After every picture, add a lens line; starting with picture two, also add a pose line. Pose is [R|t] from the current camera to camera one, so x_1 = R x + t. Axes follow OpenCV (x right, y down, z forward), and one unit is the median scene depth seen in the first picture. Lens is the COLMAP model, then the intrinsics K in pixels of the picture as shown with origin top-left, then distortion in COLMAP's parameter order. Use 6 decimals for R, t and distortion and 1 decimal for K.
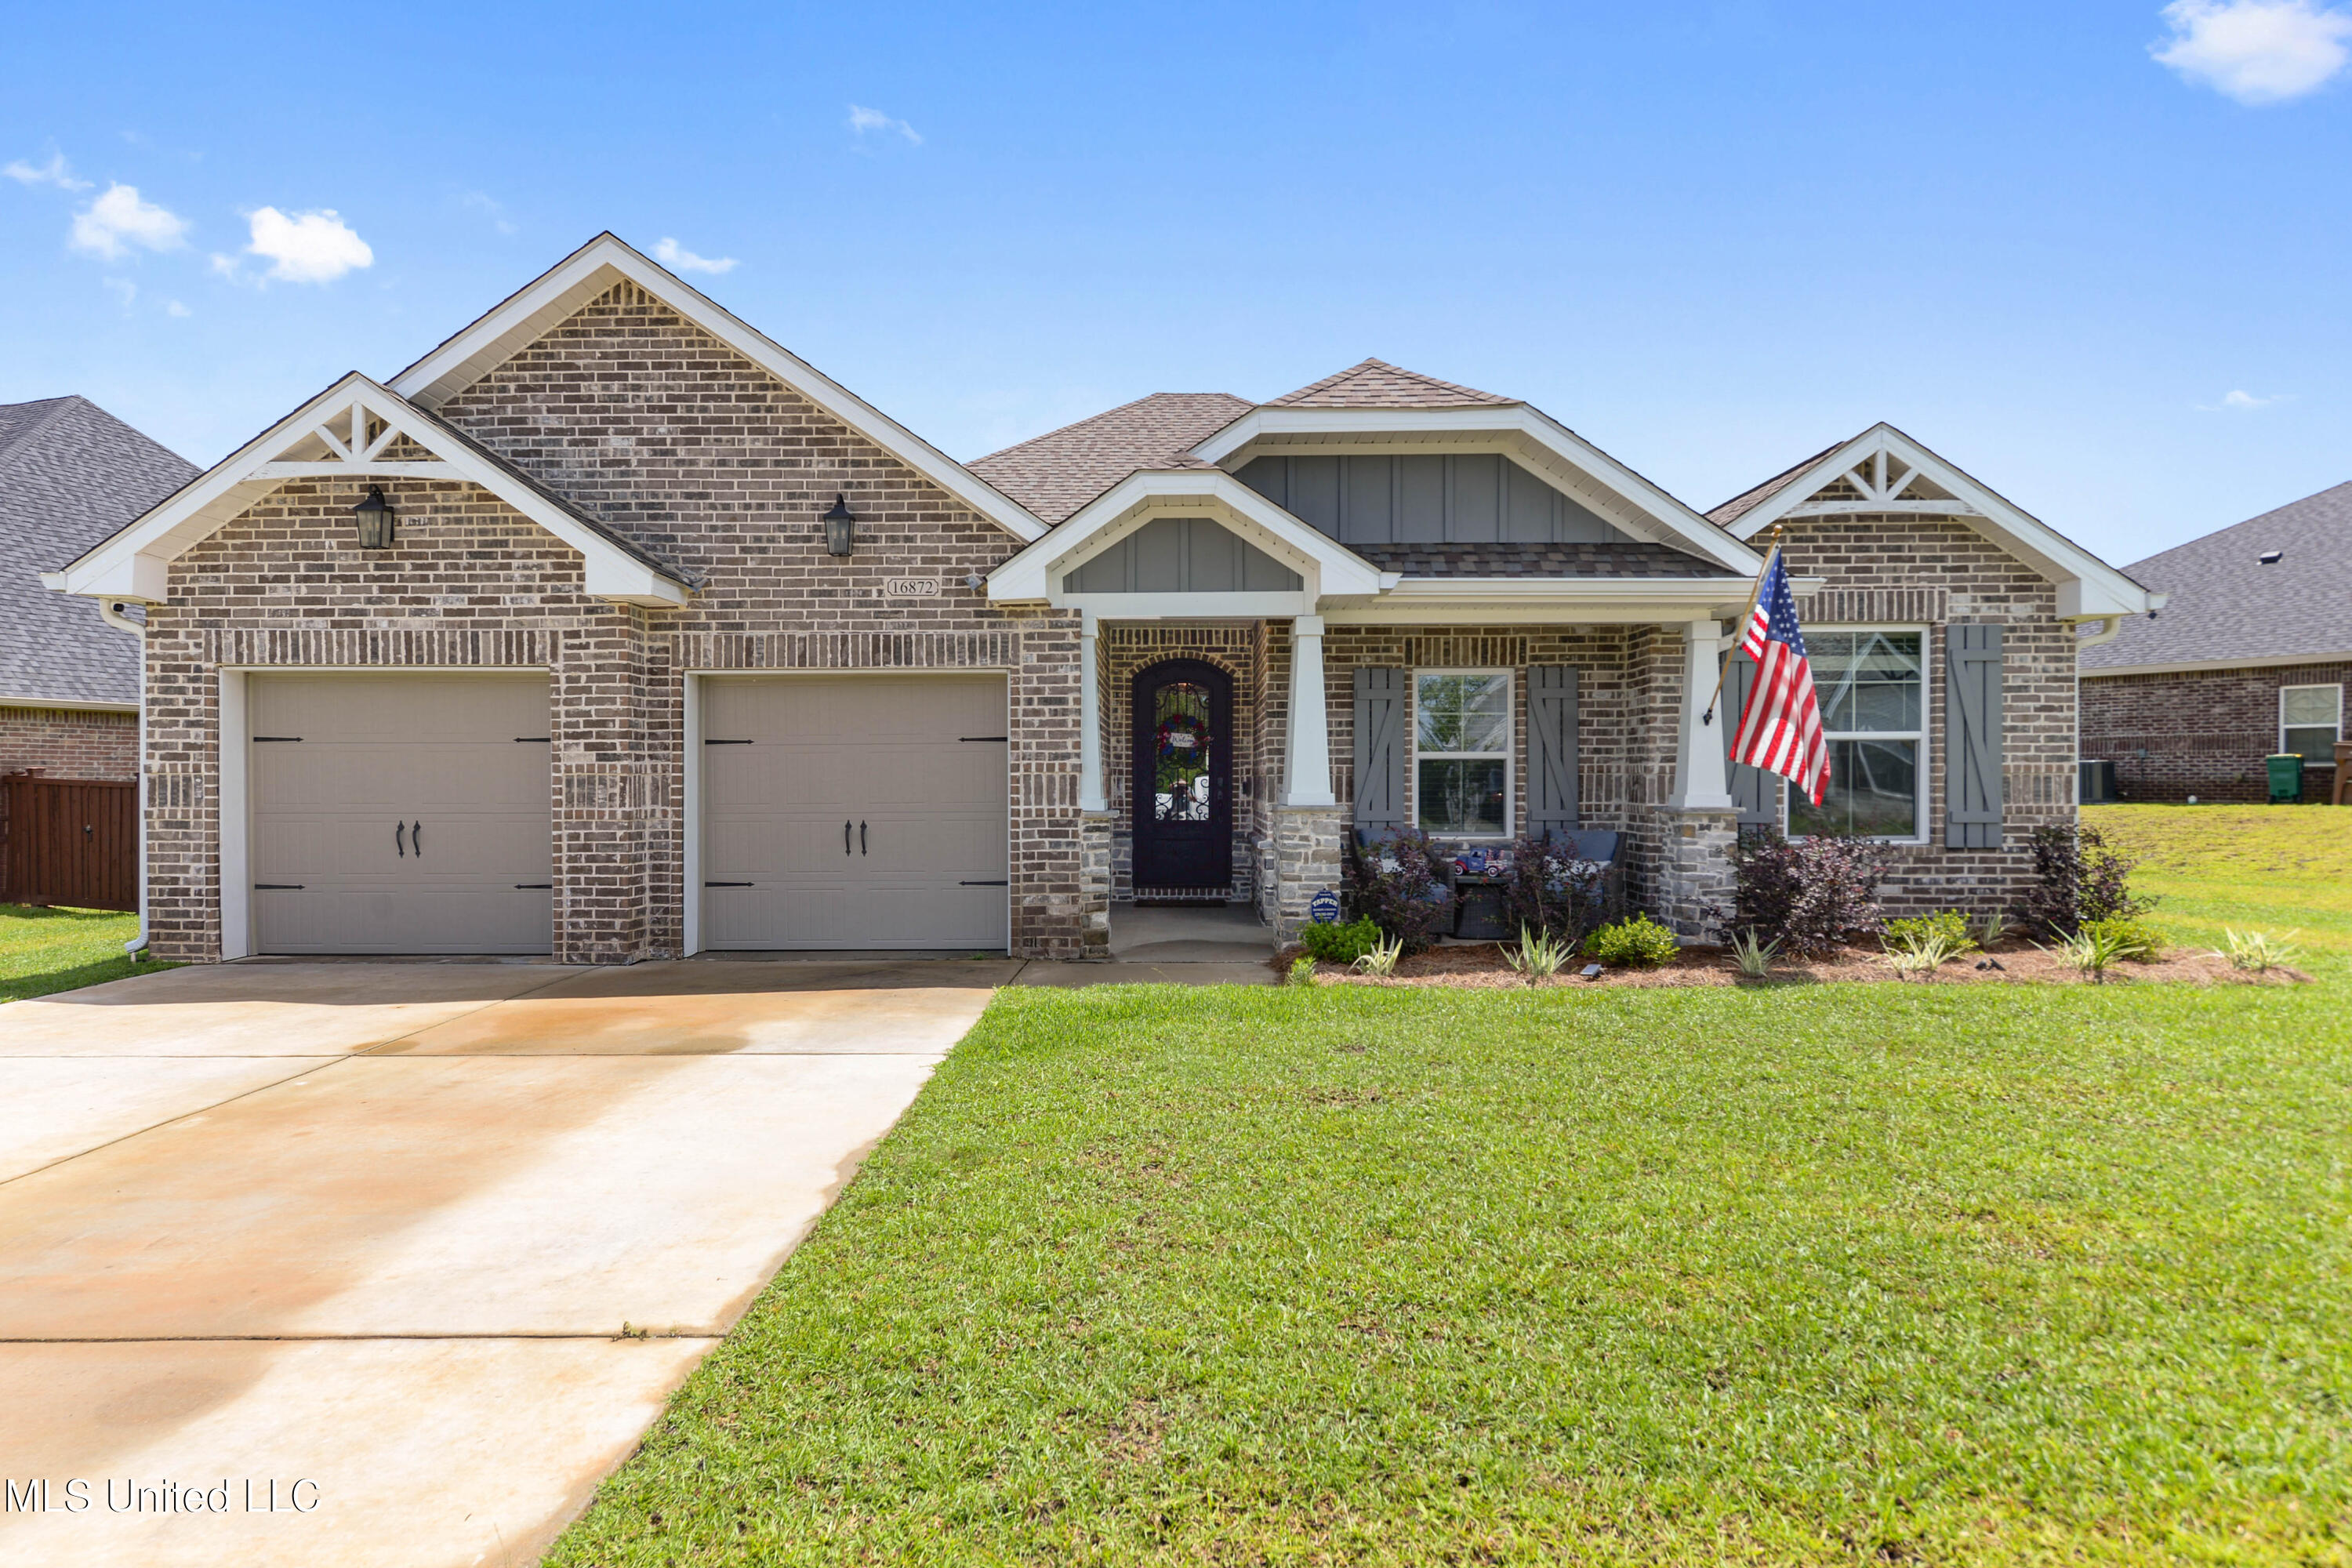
lens RADIAL K [[1220.3, 0, 1175.7], [0, 1220.3, 792.6], [0, 0, 1]] dist [-0.001609, -0.001248]
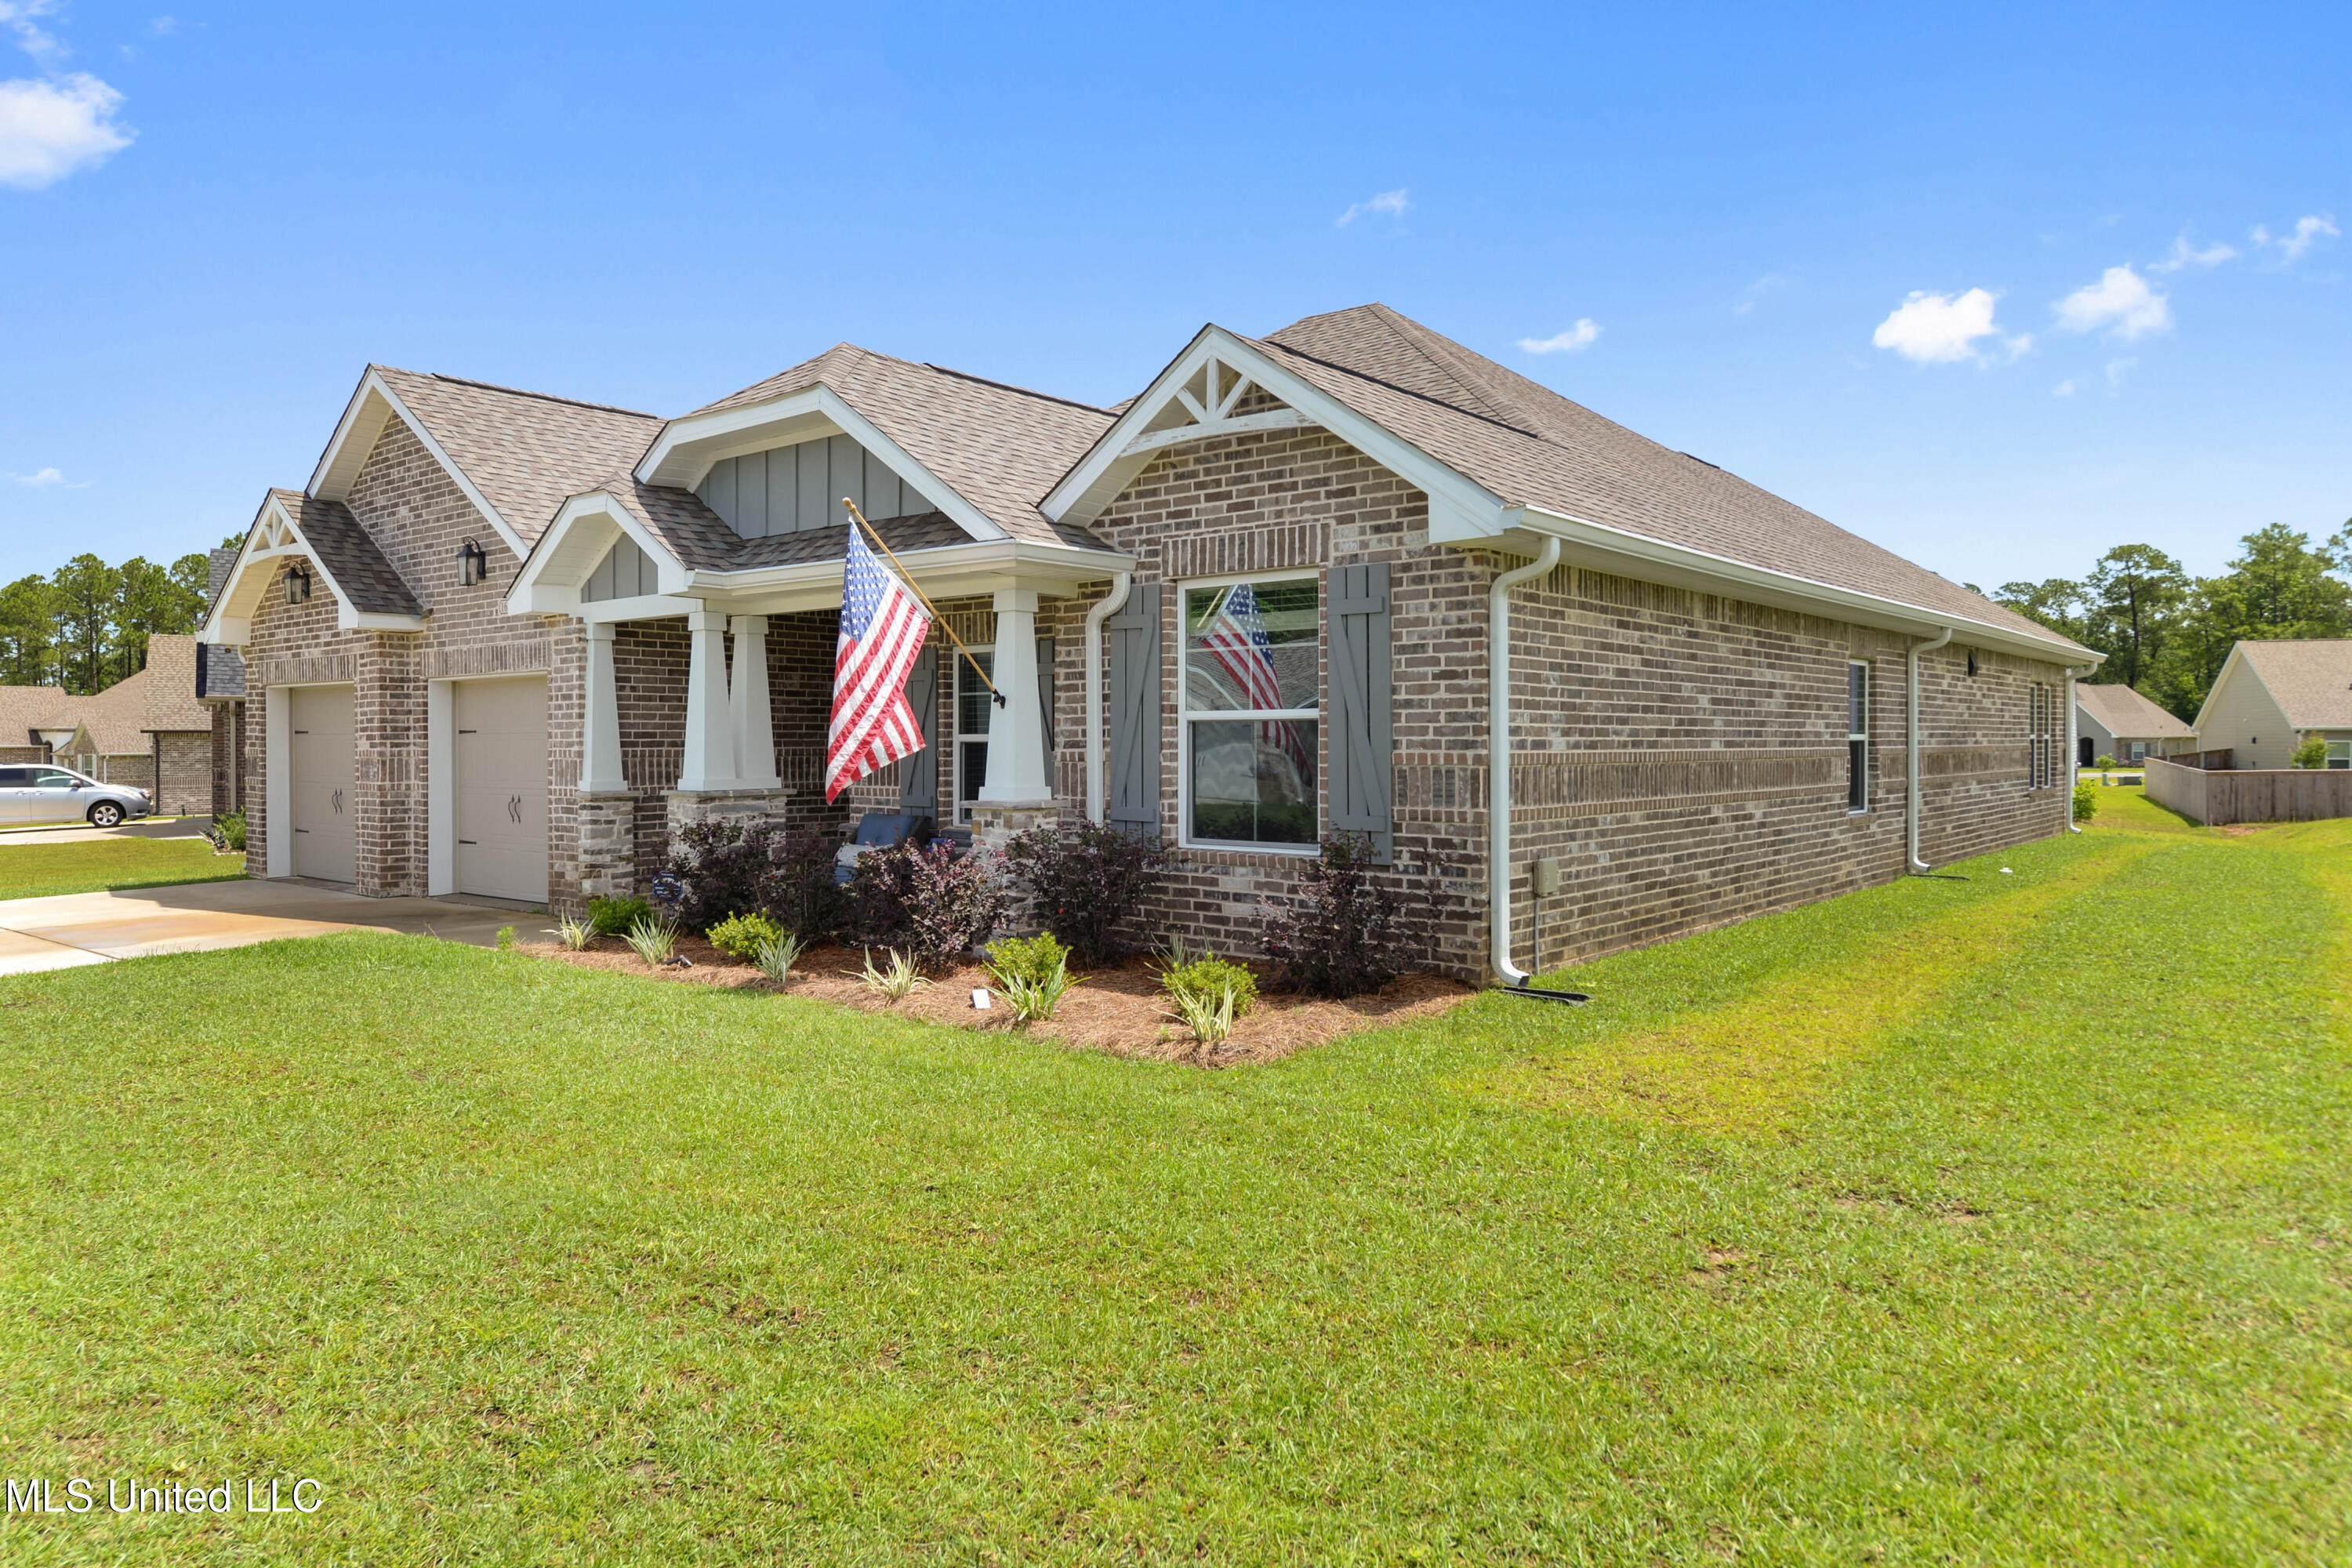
lens RADIAL K [[1546.2, 0, 1174.7], [0, 1546.2, 768.0], [0, 0, 1]] dist [-0.006885, -0.002456]
pose [[0.777068, 0.010548, -0.629328, 1.162268], [-0.006127, 0.999939, 0.009195, -0.021613], [0.629387, -0.003289, 0.777085, 0.192434]]
